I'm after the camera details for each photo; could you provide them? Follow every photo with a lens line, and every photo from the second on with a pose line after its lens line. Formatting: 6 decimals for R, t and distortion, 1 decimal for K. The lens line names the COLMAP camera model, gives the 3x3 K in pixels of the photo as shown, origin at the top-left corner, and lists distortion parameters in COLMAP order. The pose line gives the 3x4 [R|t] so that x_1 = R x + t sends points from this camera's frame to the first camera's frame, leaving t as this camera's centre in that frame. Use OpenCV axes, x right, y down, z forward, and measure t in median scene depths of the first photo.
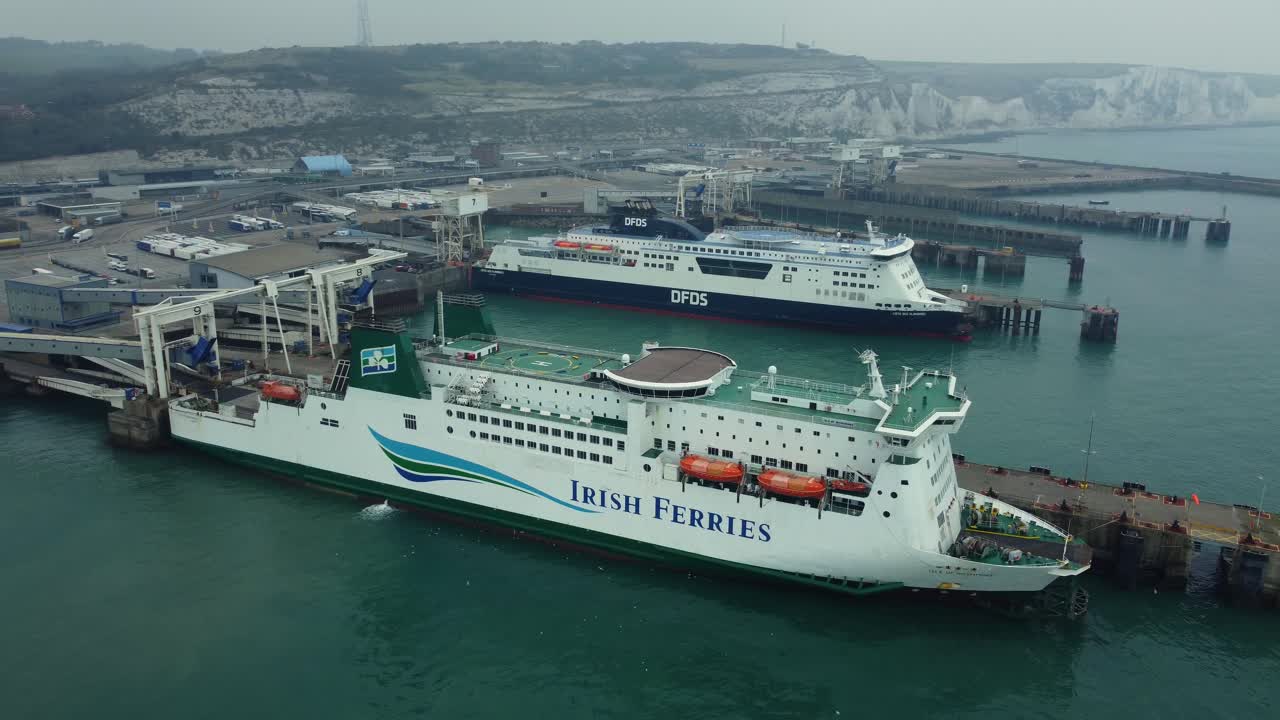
lens RADIAL K [[1010.5, 0, 640.0], [0, 1010.5, 360.0], [0, 0, 1]] dist [-0.001546, -0.004583]
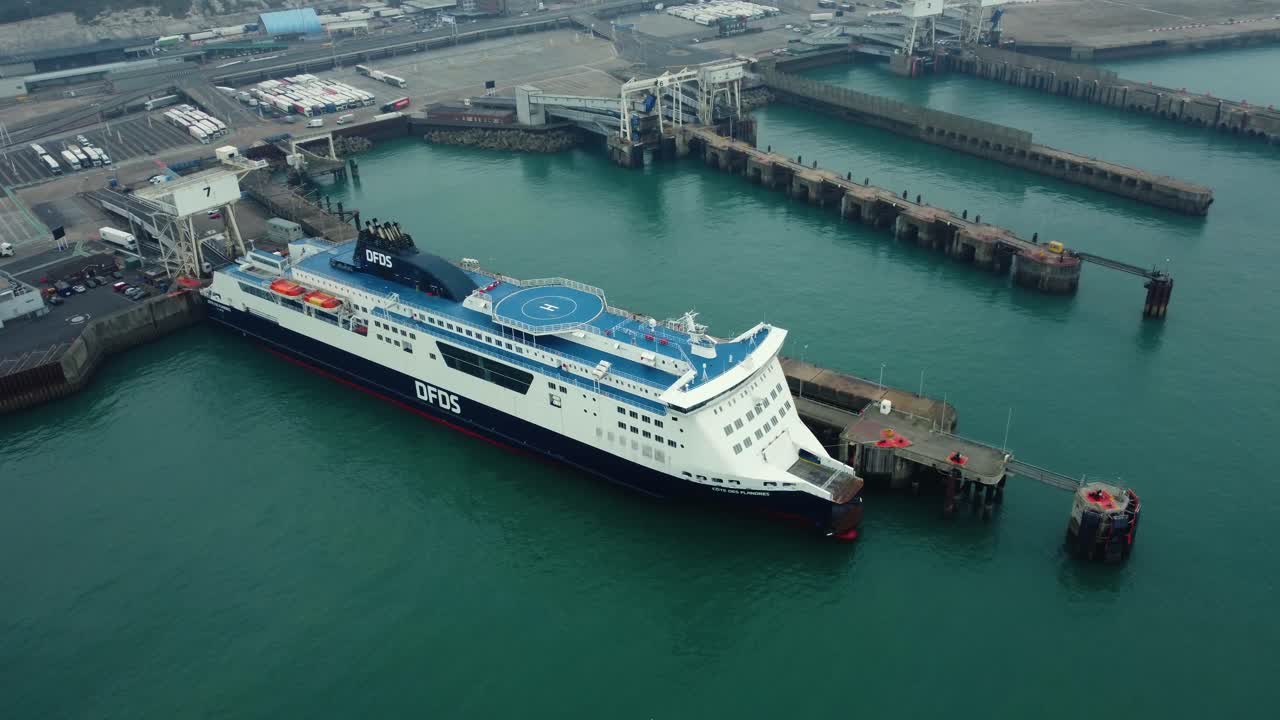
lens RADIAL K [[1010.5, 0, 640.0], [0, 1010.5, 360.0], [0, 0, 1]] dist [-0.001546, -0.004583]
pose [[0.982855, 0.042542, -0.179403, 0.274395], [-0.002776, 0.976322, 0.216307, -0.212787], [0.184357, -0.212100, 0.959701, 0.409452]]
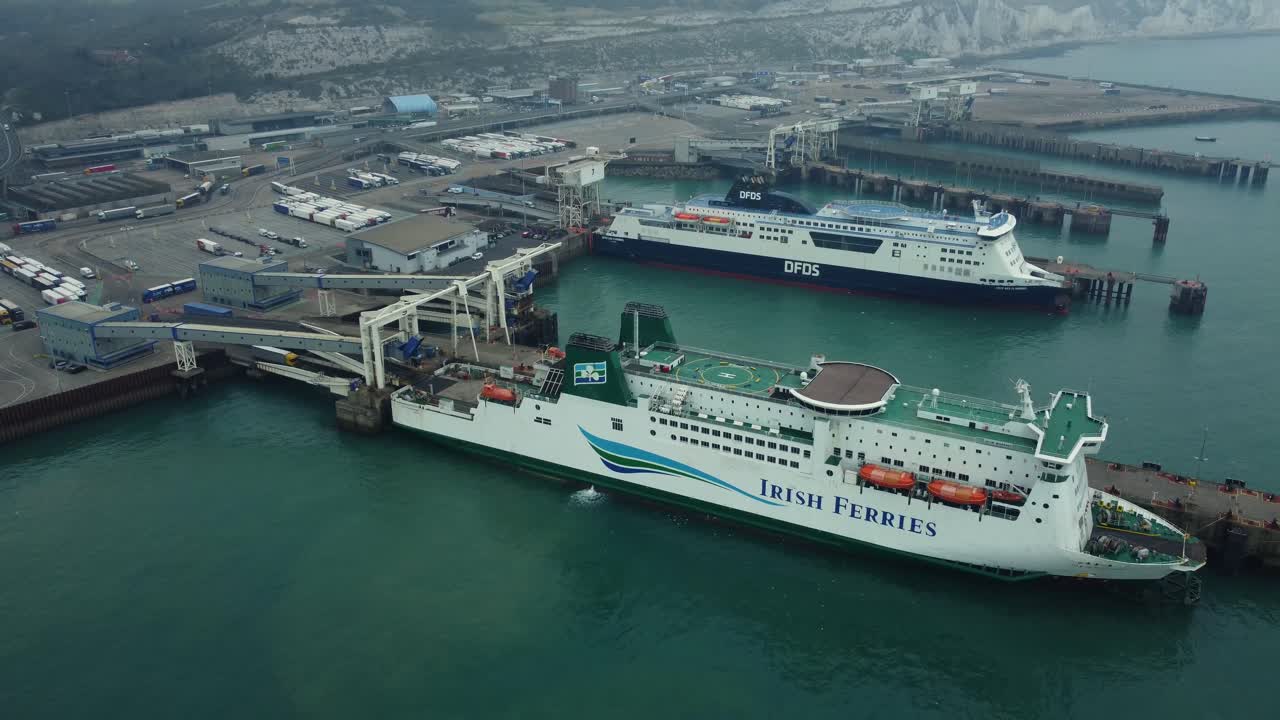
lens RADIAL K [[1010.5, 0, 640.0], [0, 1010.5, 360.0], [0, 0, 1]] dist [-0.001546, -0.004583]
pose [[0.999235, 0.000683, -0.039099, -0.079463], [0.003113, 0.995283, 0.096967, -0.067071], [0.038981, -0.097015, 0.994519, -0.091415]]
